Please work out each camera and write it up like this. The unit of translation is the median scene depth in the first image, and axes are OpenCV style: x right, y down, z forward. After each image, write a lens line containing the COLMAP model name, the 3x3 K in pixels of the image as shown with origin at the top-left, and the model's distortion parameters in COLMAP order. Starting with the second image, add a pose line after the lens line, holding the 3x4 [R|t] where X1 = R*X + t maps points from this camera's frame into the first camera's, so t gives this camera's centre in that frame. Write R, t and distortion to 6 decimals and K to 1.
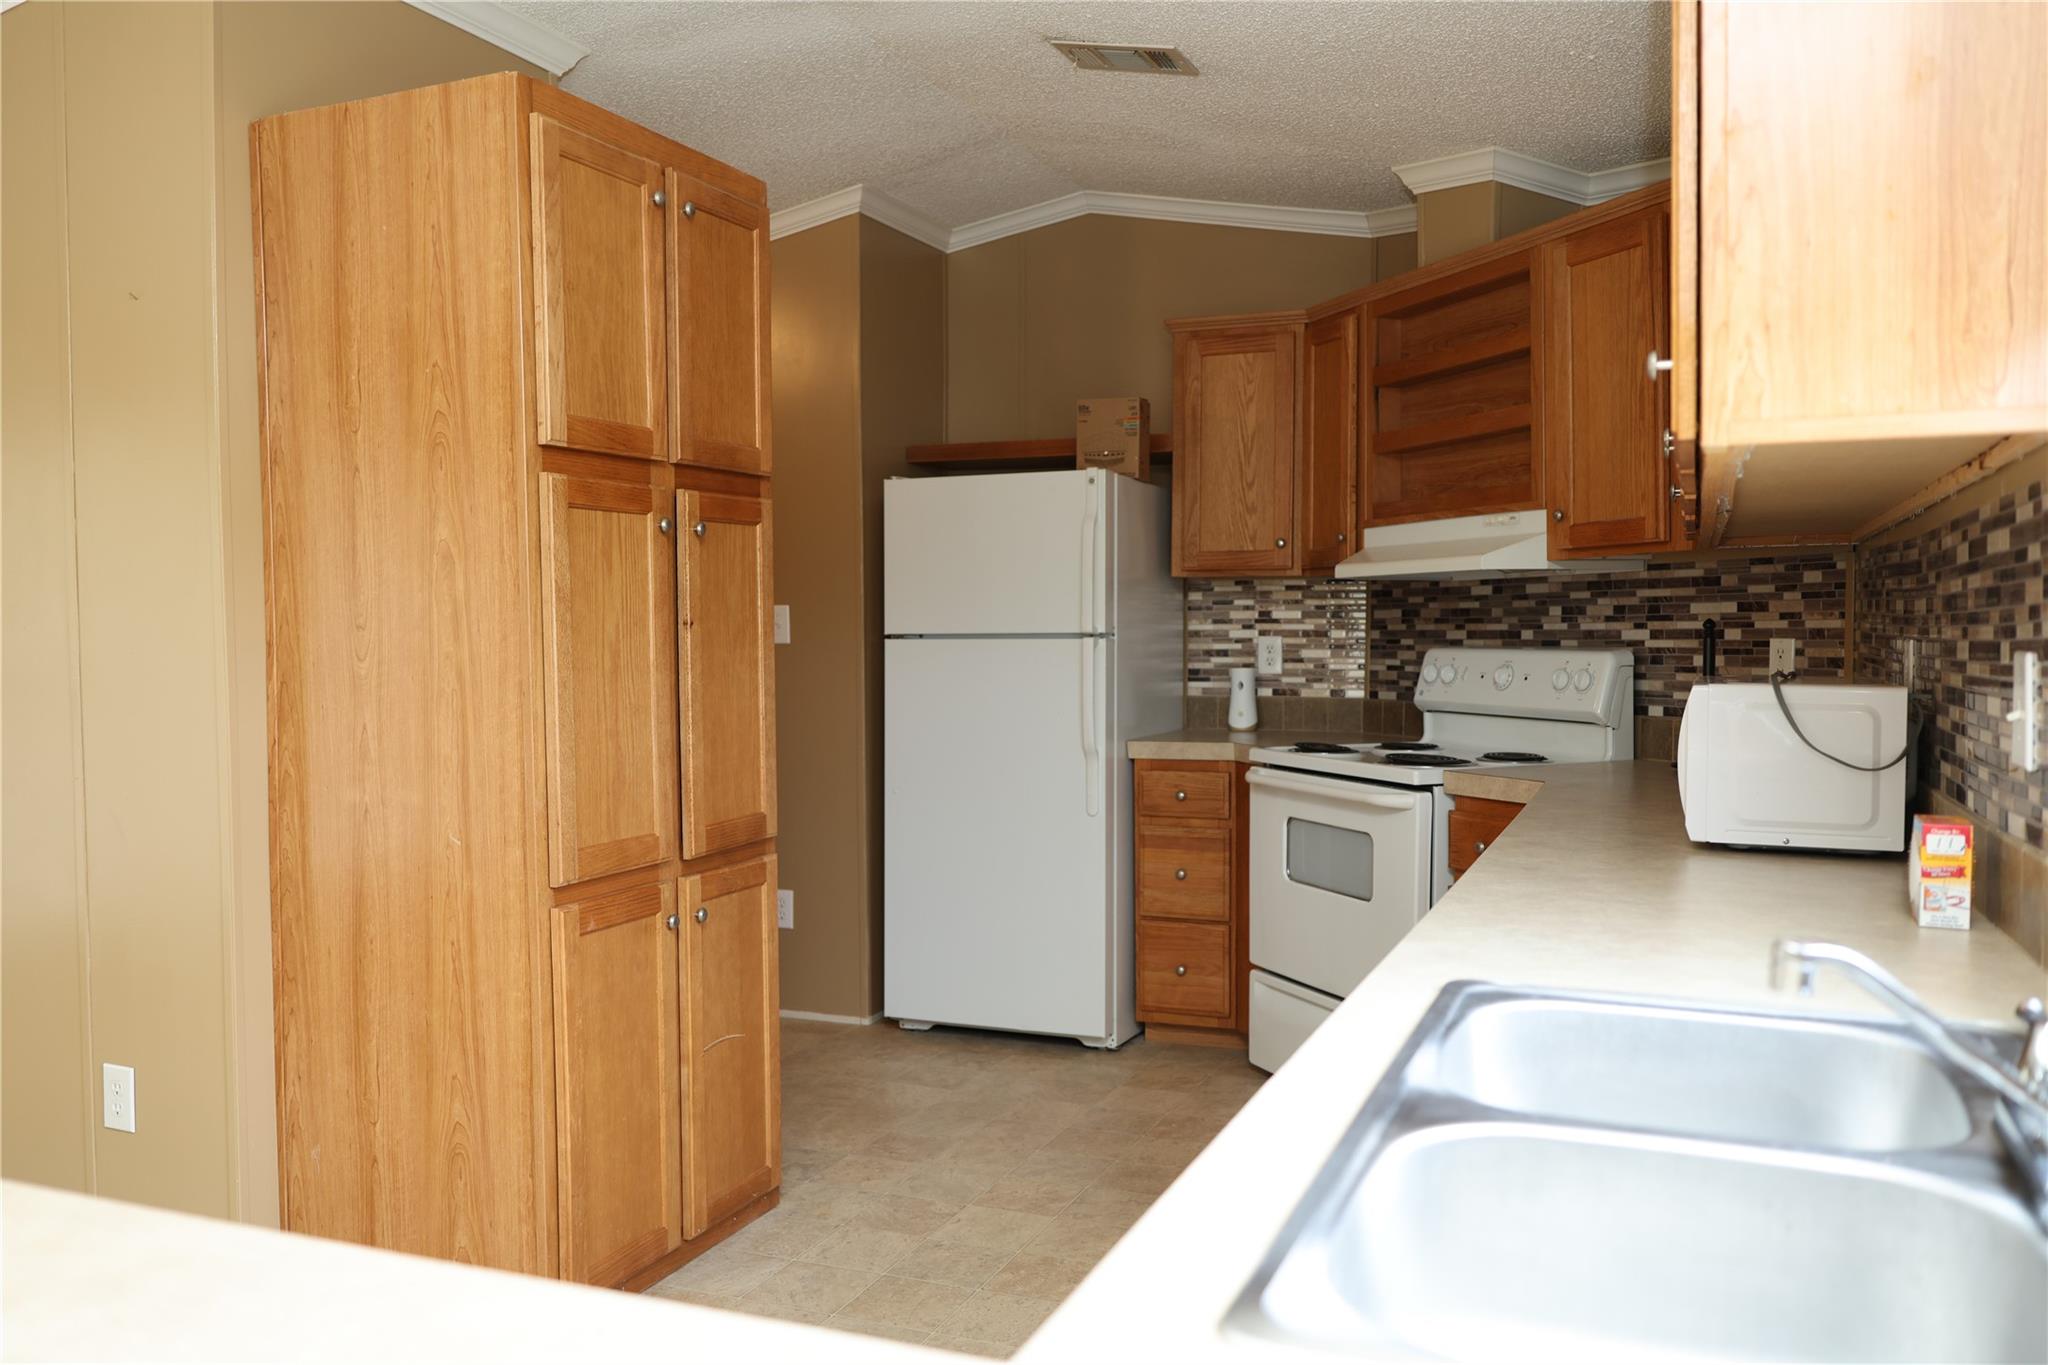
lens RADIAL K [[1630.9, 0, 1021.8], [0, 1630.9, 682.9], [0, 0, 1]] dist [-0.028804, -0.001448]
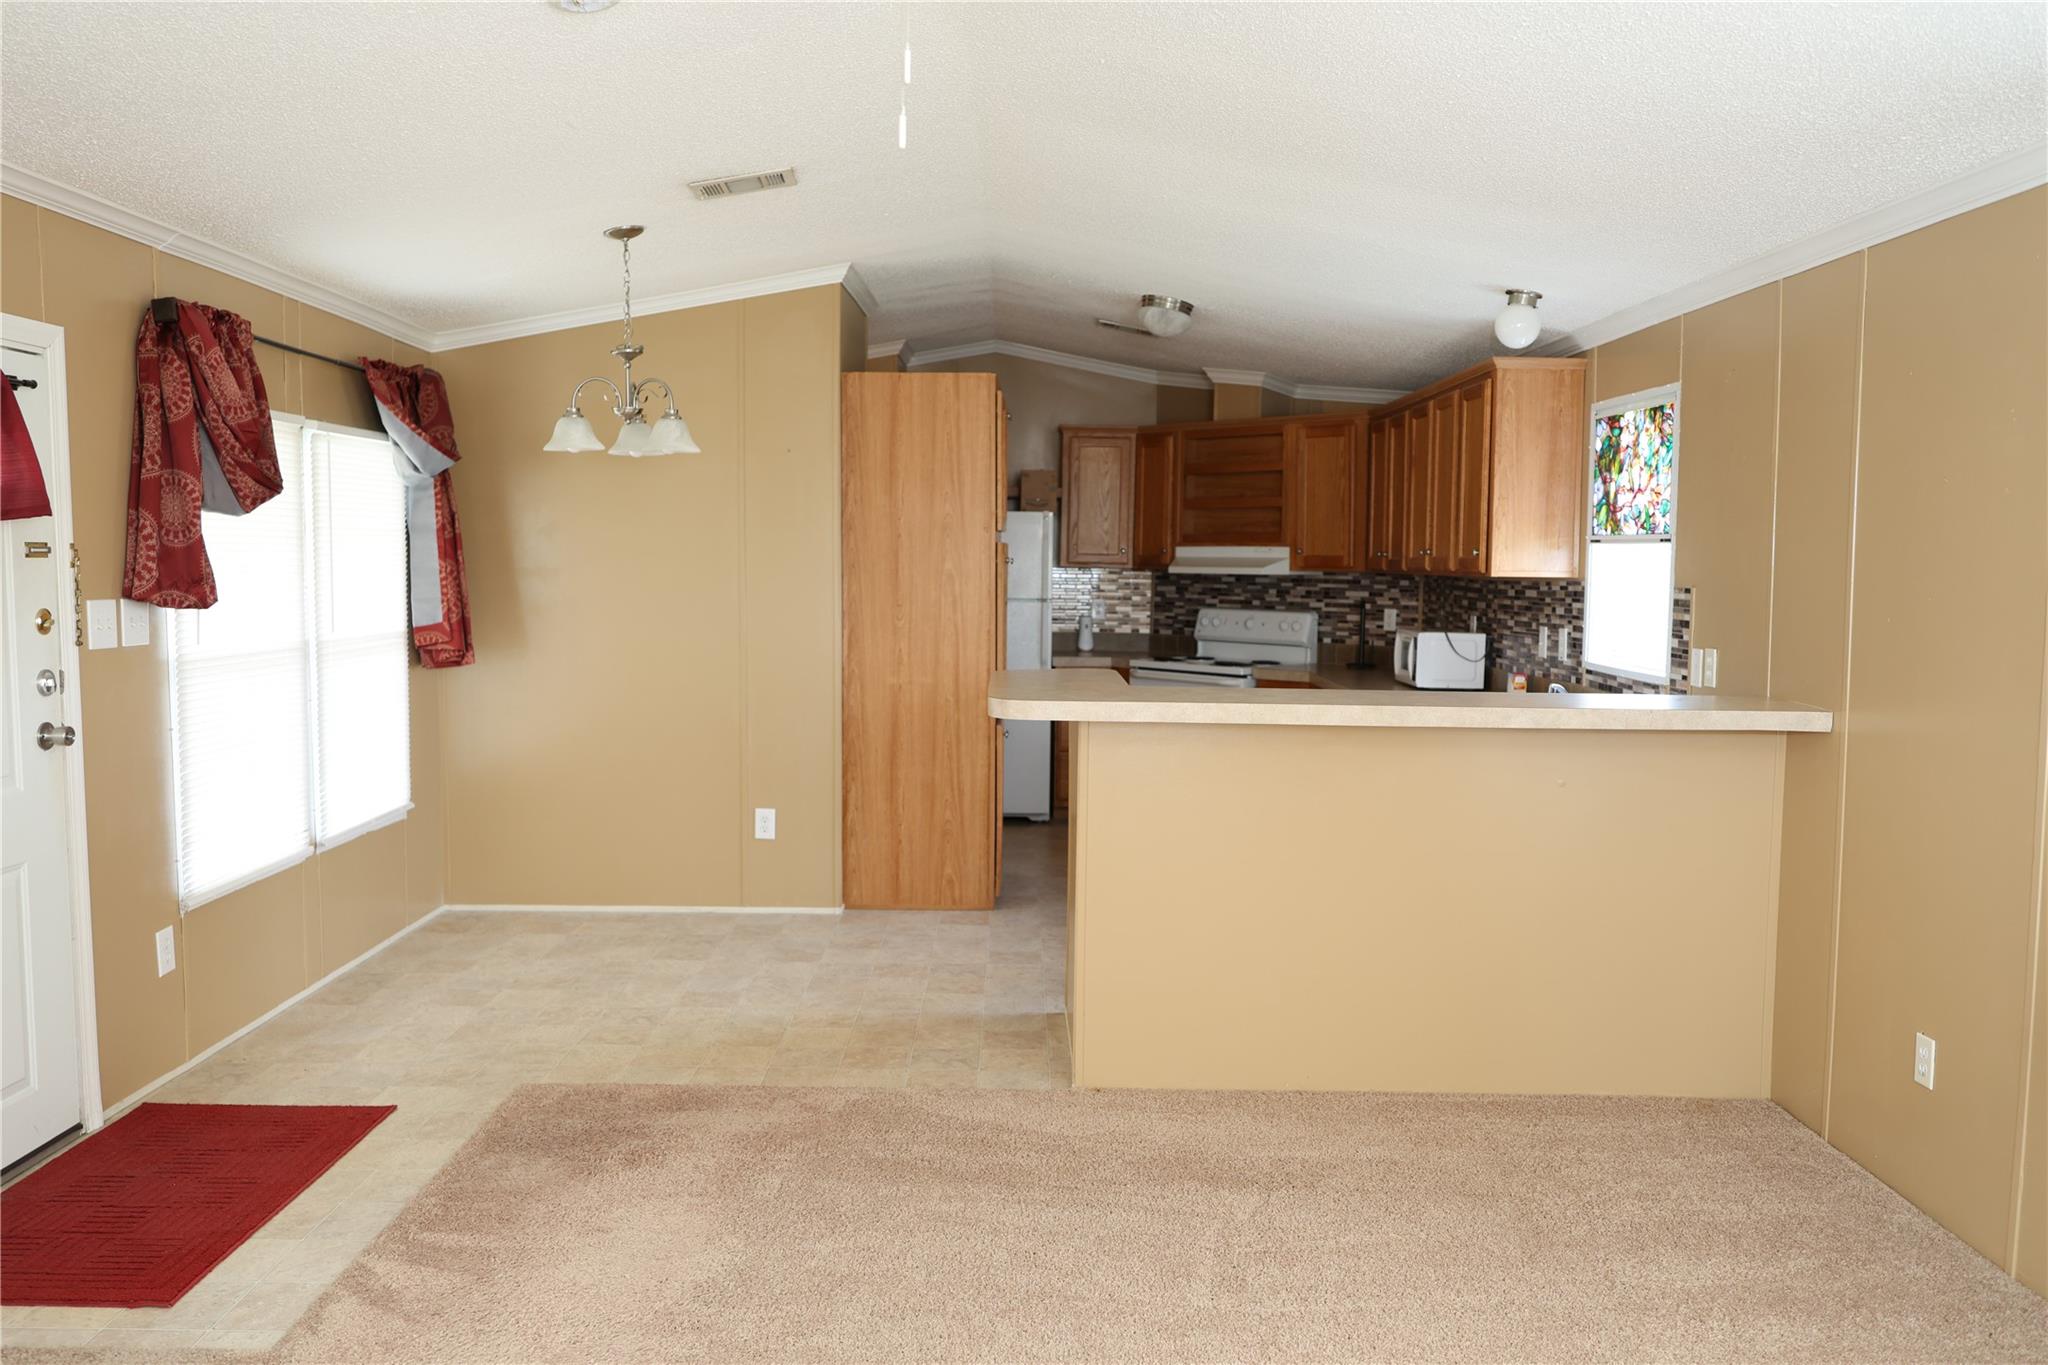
lens RADIAL K [[1630.9, 0, 1024.1], [0, 1630.9, 684.8], [0, 0, 1]] dist [-0.028804, -0.001448]
pose [[0.923759, -0.012484, 0.382770, -0.812690], [-0.005524, 0.998930, 0.045911, -0.021145], [-0.382933, -0.044525, 0.922702, -0.848771]]
